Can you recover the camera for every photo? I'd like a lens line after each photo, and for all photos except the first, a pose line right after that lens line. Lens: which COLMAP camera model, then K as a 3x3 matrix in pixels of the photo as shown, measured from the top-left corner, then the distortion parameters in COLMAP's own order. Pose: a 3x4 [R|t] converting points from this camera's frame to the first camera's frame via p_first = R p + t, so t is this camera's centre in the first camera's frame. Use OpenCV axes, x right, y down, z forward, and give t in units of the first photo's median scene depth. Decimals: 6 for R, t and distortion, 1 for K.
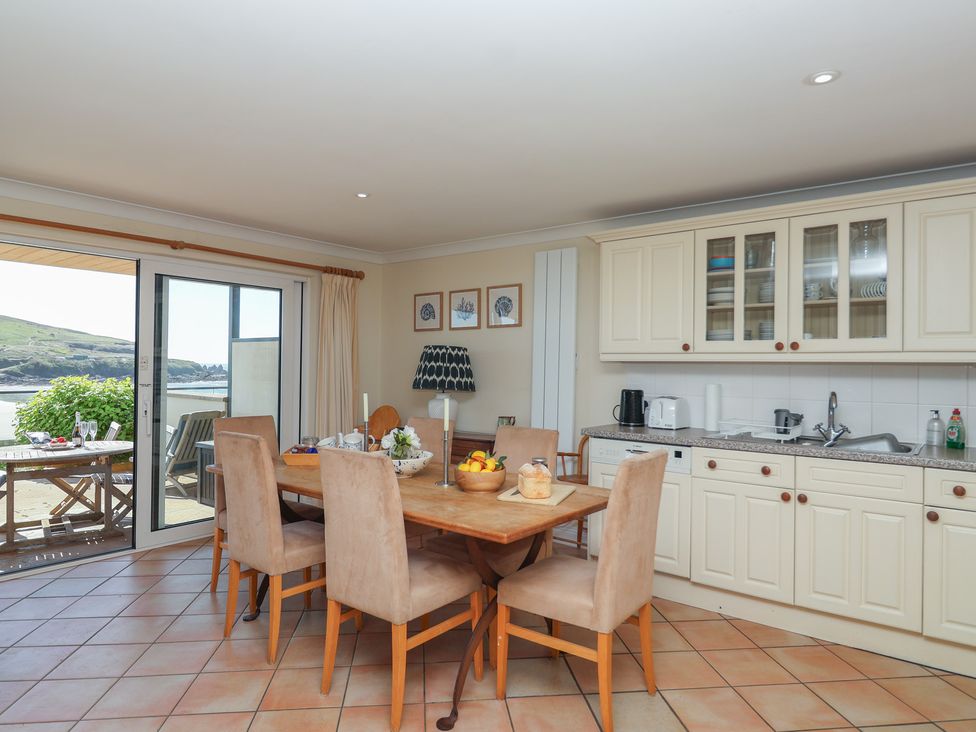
lens RADIAL K [[596.6, 0, 491.3], [0, 596.6, 365.3], [0, 0, 1]] dist [-0.018362, -0.002751]
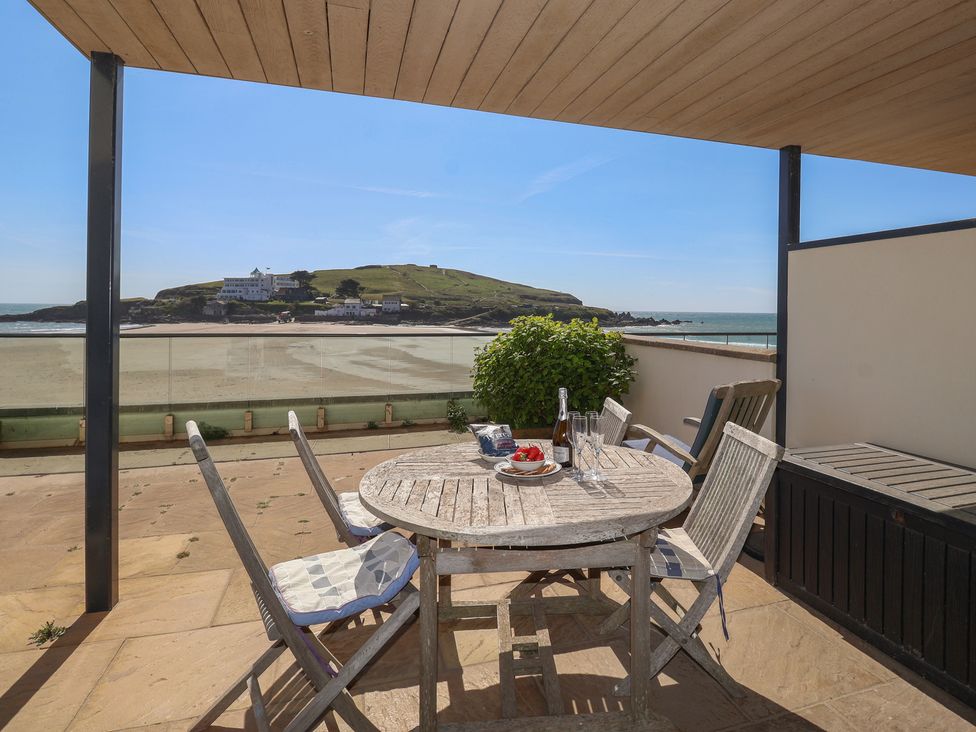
lens RADIAL K [[559.3, 0, 549.9], [0, 559.3, 317.4], [0, 0, 1]] dist [-0.023680, 0.002030]
pose [[0.843446, 0.006862, -0.537171, -0.311264], [-0.002086, 0.999953, 0.009497, 0.014401], [0.537211, -0.006890, 0.843420, 0.412386]]
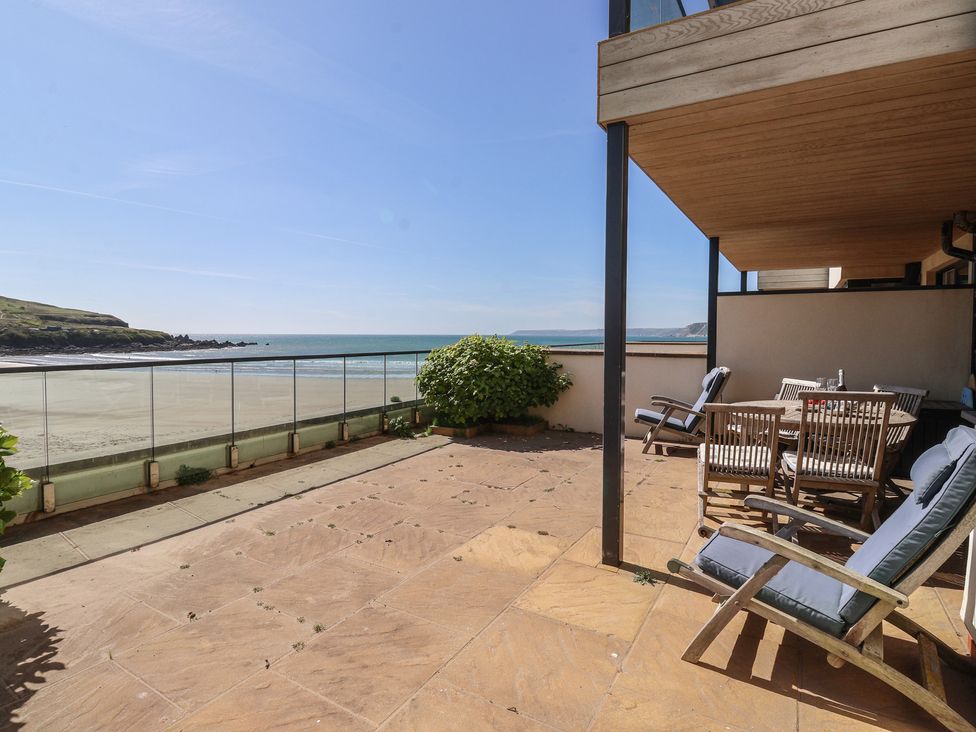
lens RADIAL K [[506.8, 0, 485.8], [0, 506.8, 358.4], [0, 0, 1]] dist [-0.002030, -0.012084]
pose [[0.994335, -0.011910, 0.105620, -0.804550], [0.006639, 0.998721, 0.050116, 0.015571], [-0.106082, -0.049131, 0.993143, 0.194598]]
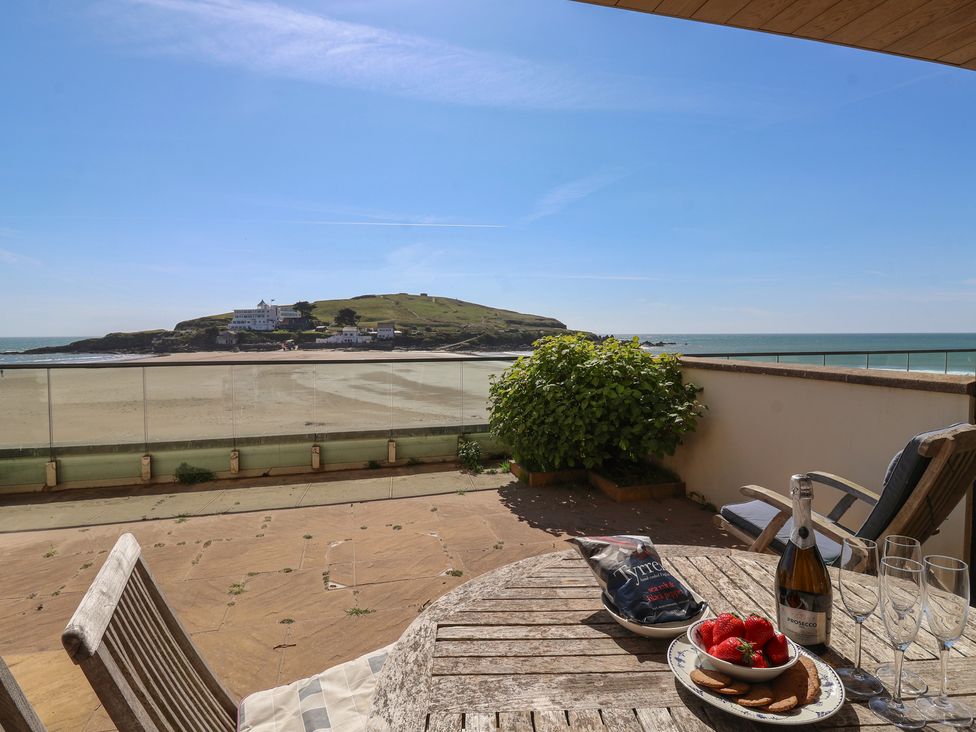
lens RADIAL K [[534.9, 0, 486.1], [0, 534.9, 361.4], [0, 0, 1]] dist [-0.009869, -0.001804]
pose [[0.790767, 0.016327, -0.611900, -0.436105], [0.014558, 0.998860, 0.045466, 0.019933], [0.611945, -0.044861, 0.789627, 0.512308]]
